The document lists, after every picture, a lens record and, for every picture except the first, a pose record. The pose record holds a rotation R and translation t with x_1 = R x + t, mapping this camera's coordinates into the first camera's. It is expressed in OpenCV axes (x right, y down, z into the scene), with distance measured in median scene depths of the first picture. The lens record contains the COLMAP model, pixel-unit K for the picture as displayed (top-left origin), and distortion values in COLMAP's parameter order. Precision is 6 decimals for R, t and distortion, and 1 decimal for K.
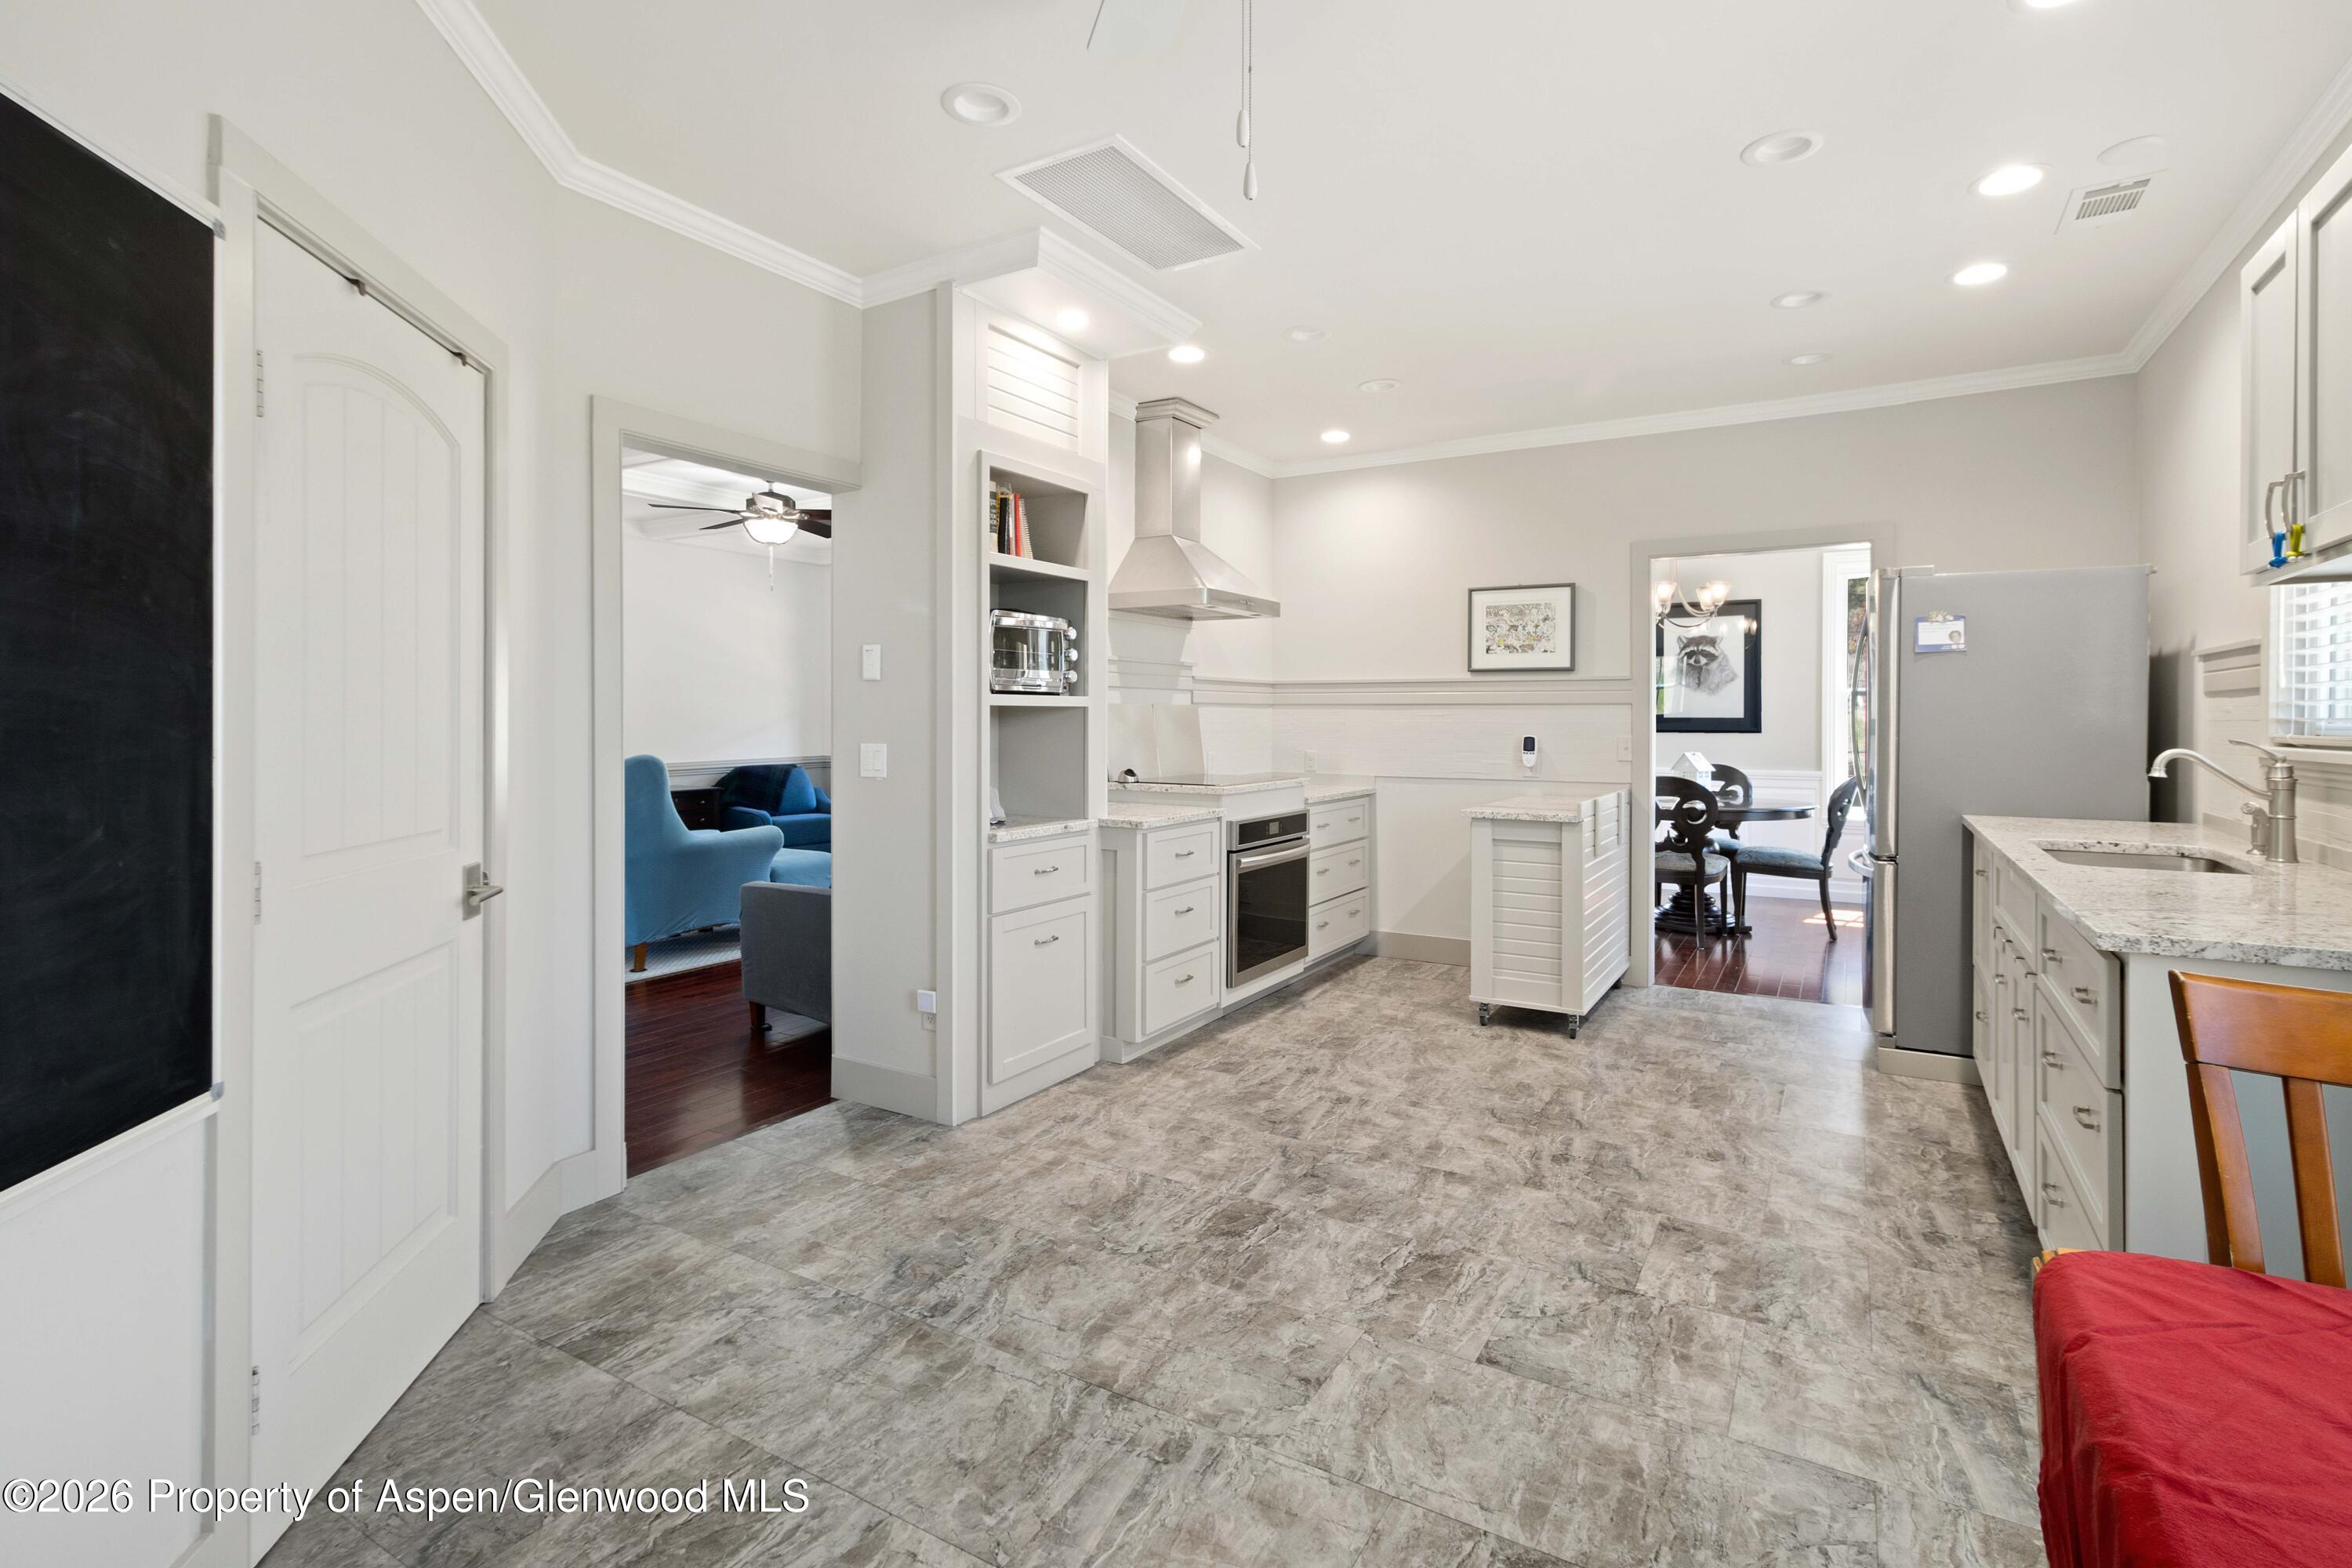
lens RADIAL K [[1135.1, 0, 1196.7], [0, 1135.1, 721.4], [0, 0, 1]] dist [-0.000762, 0.000209]
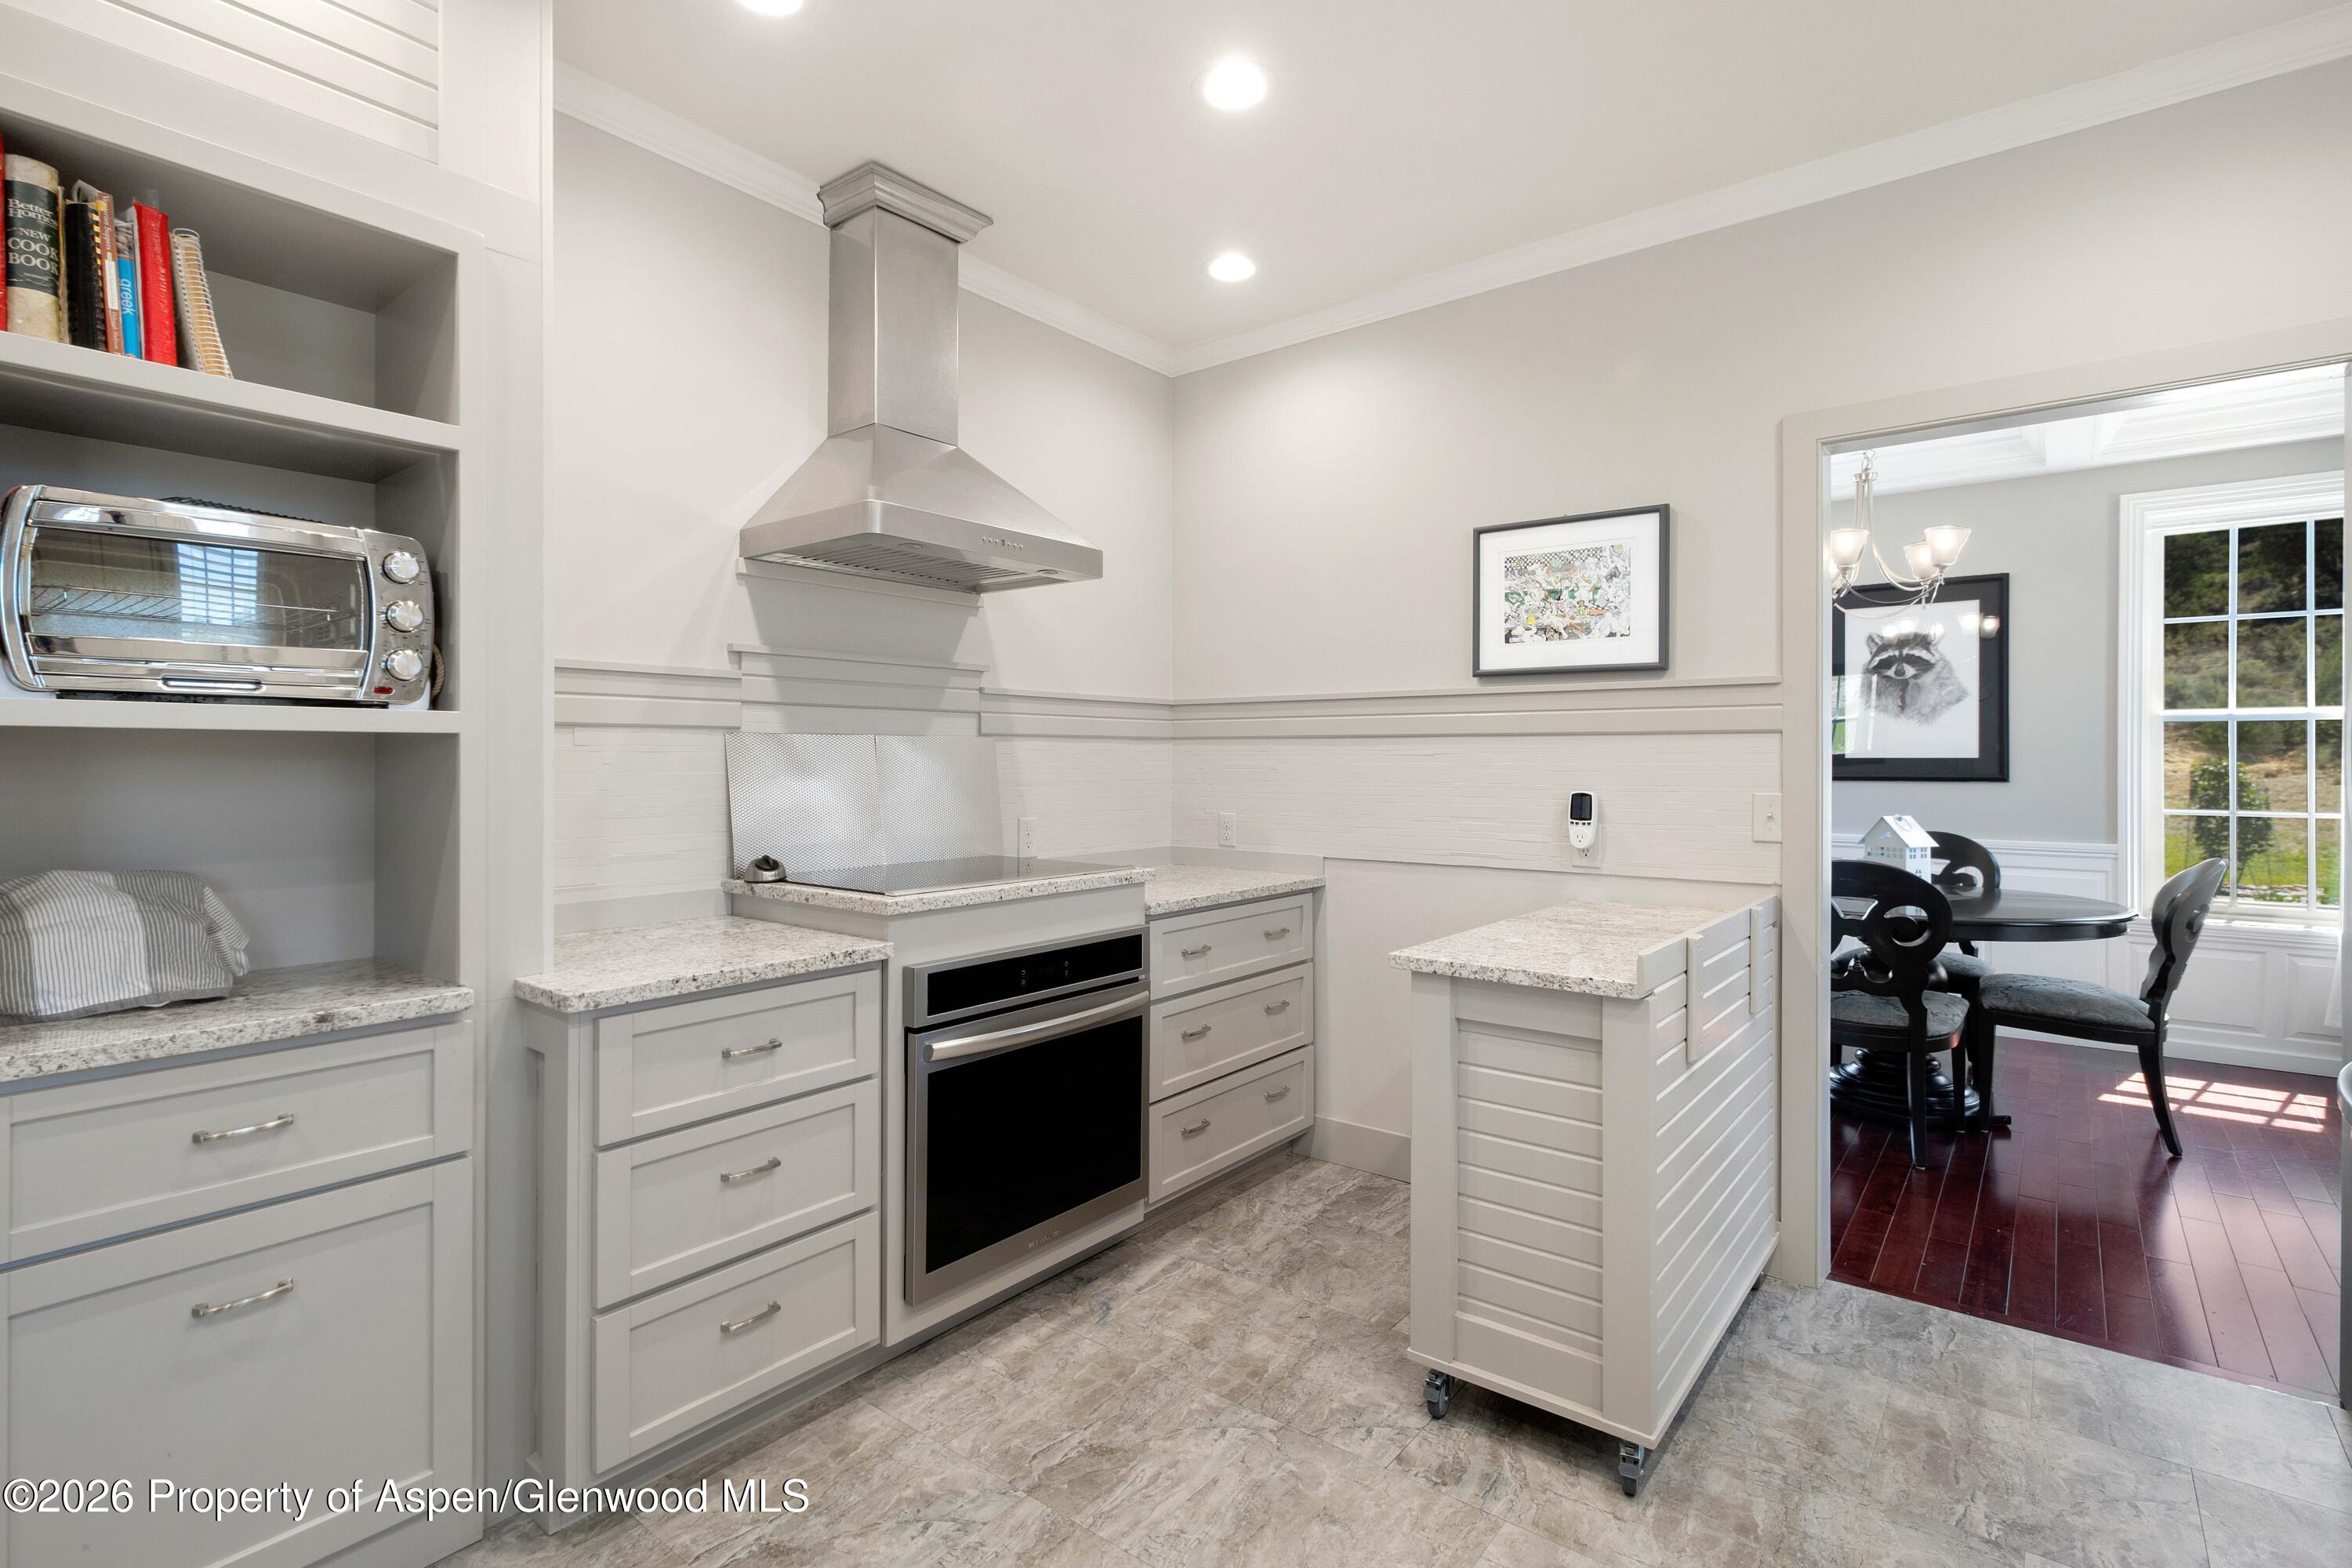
lens RADIAL K [[1129.9, 0, 1180.5], [0, 1129.9, 762.3], [0, 0, 1]] dist [0.003213, 0.000656]
pose [[0.990412, -0.001375, -0.138135, 0.173088], [0.001153, 0.999998, -0.001693, -0.000503], [0.138137, 0.001517, 0.990412, 0.426825]]
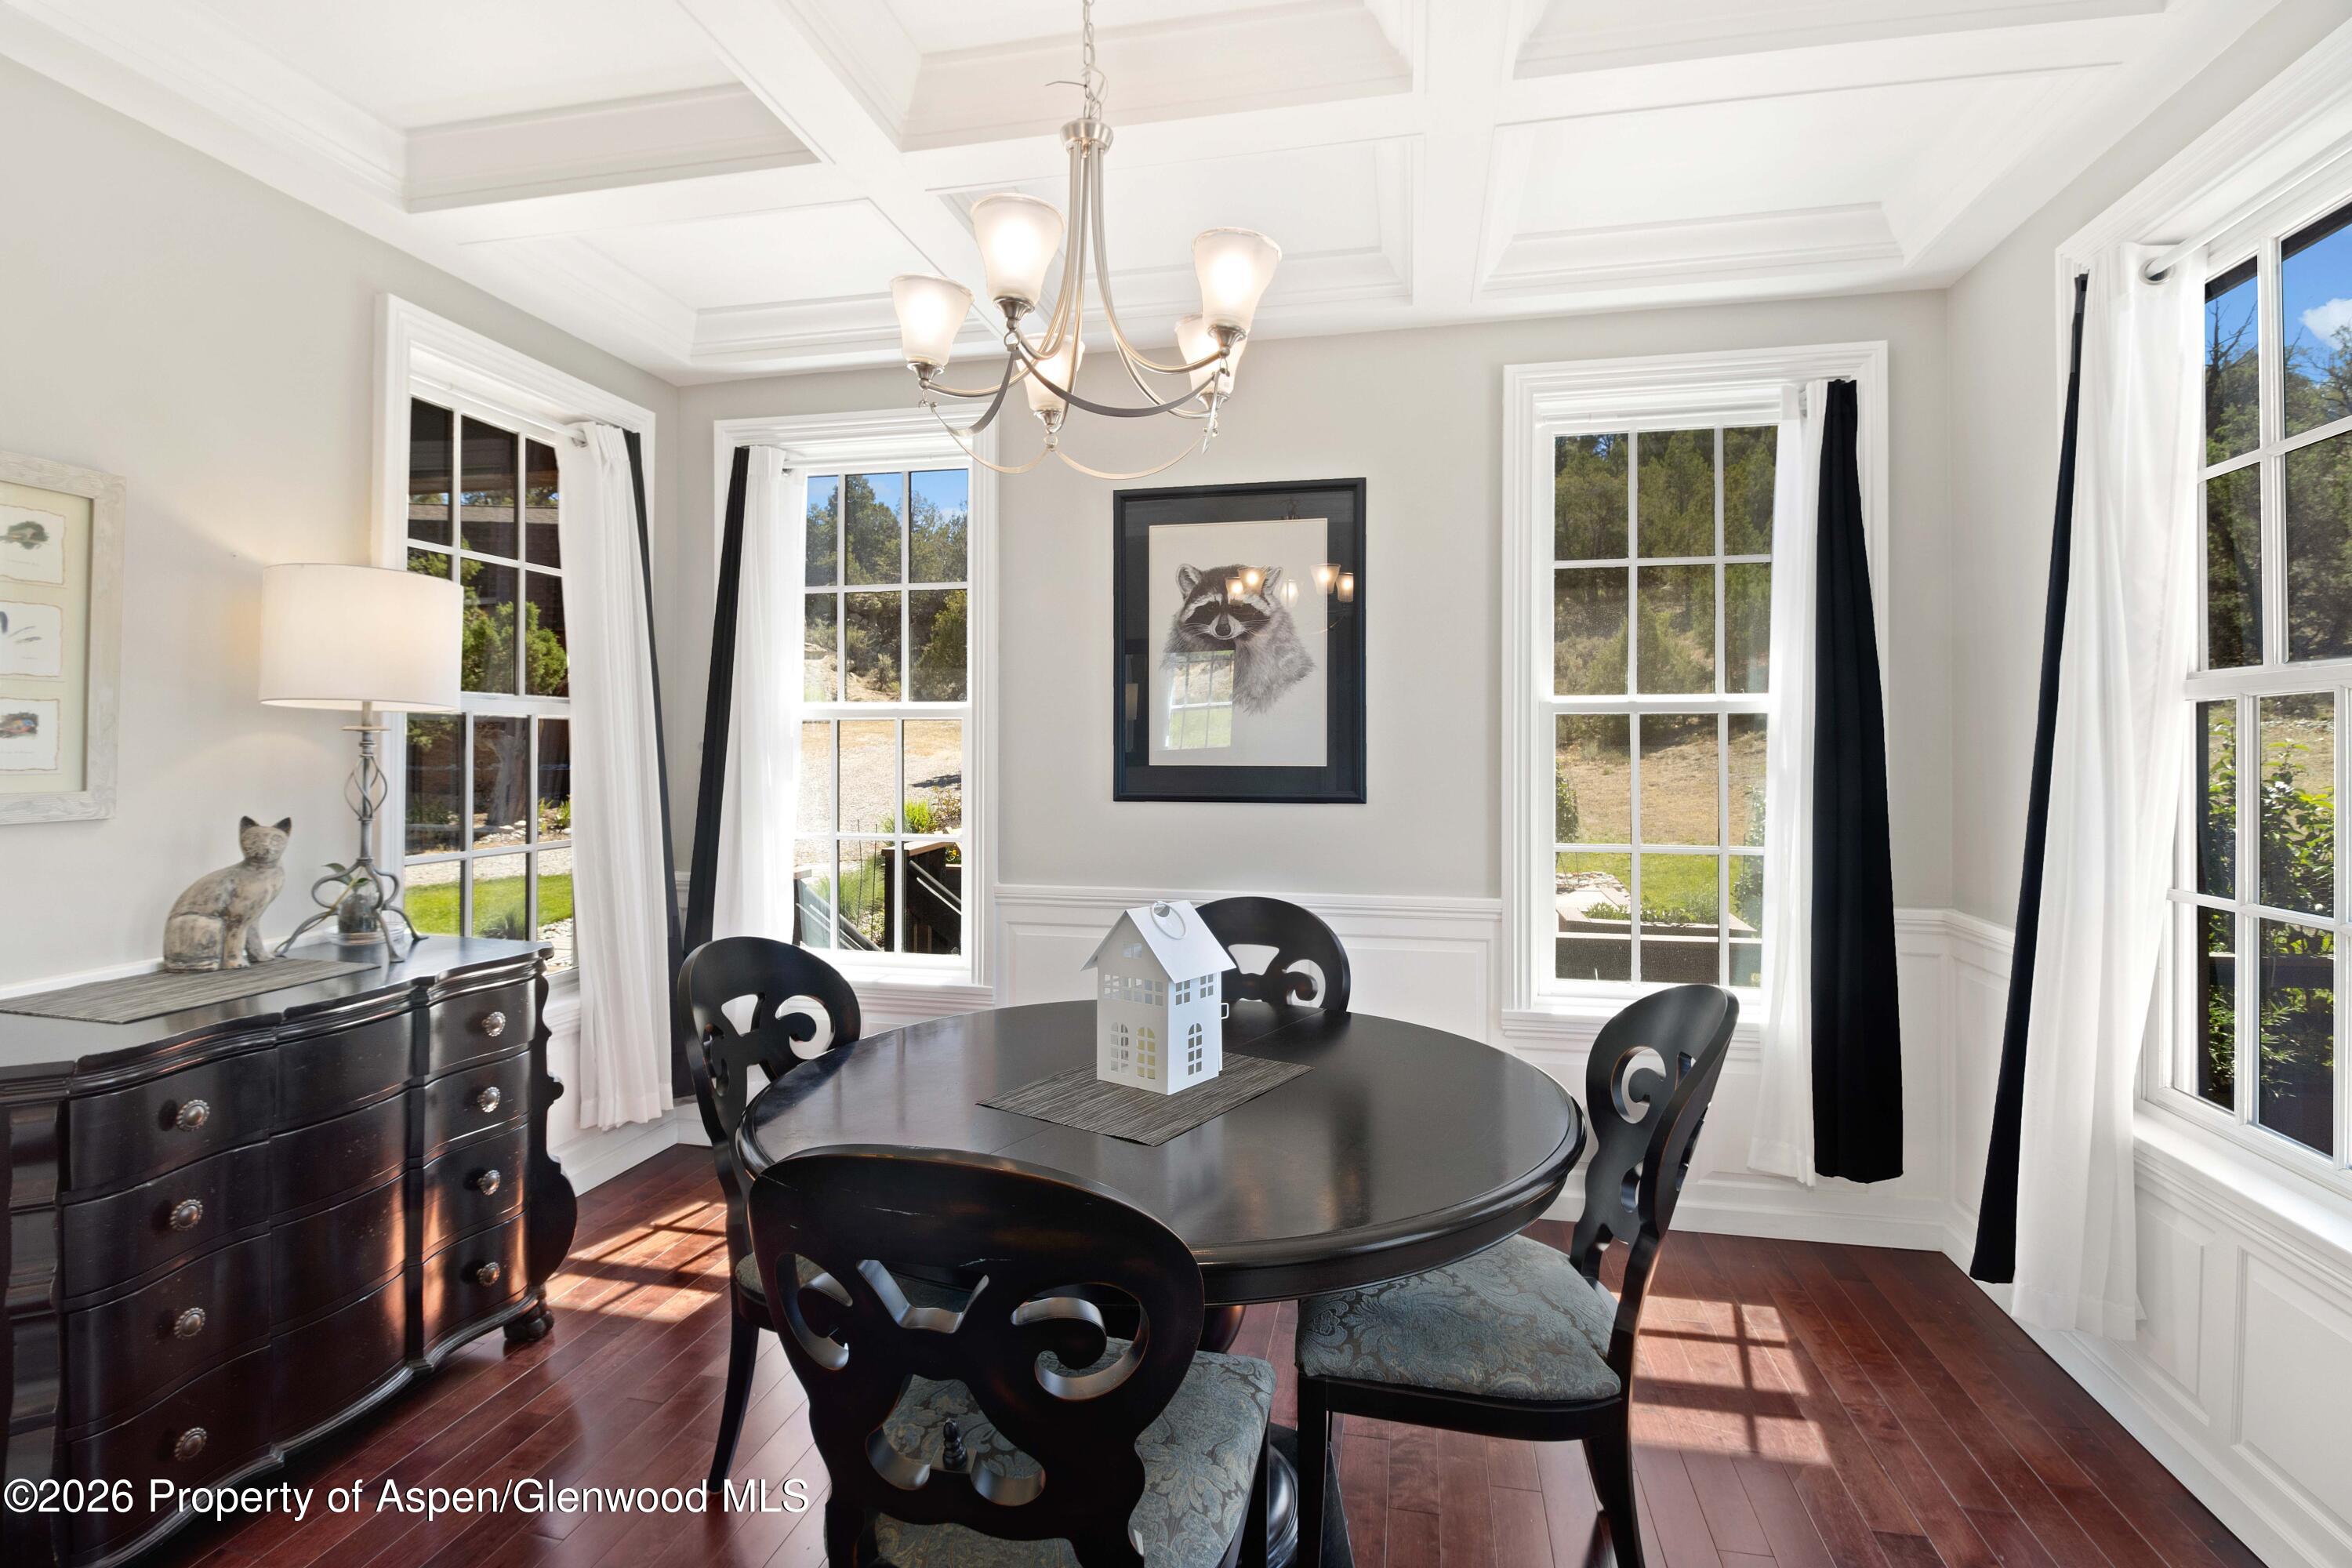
lens RADIAL K [[1151.5, 0, 1166.1], [0, 1151.5, 737.4], [0, 0, 1]] dist [0.001413, 0.000019]
pose [[0.951935, 0.004420, 0.306269, 0.421162], [-0.001623, 0.999955, -0.009386, -0.013713], [-0.306296, 0.008438, 0.951899, 0.874369]]
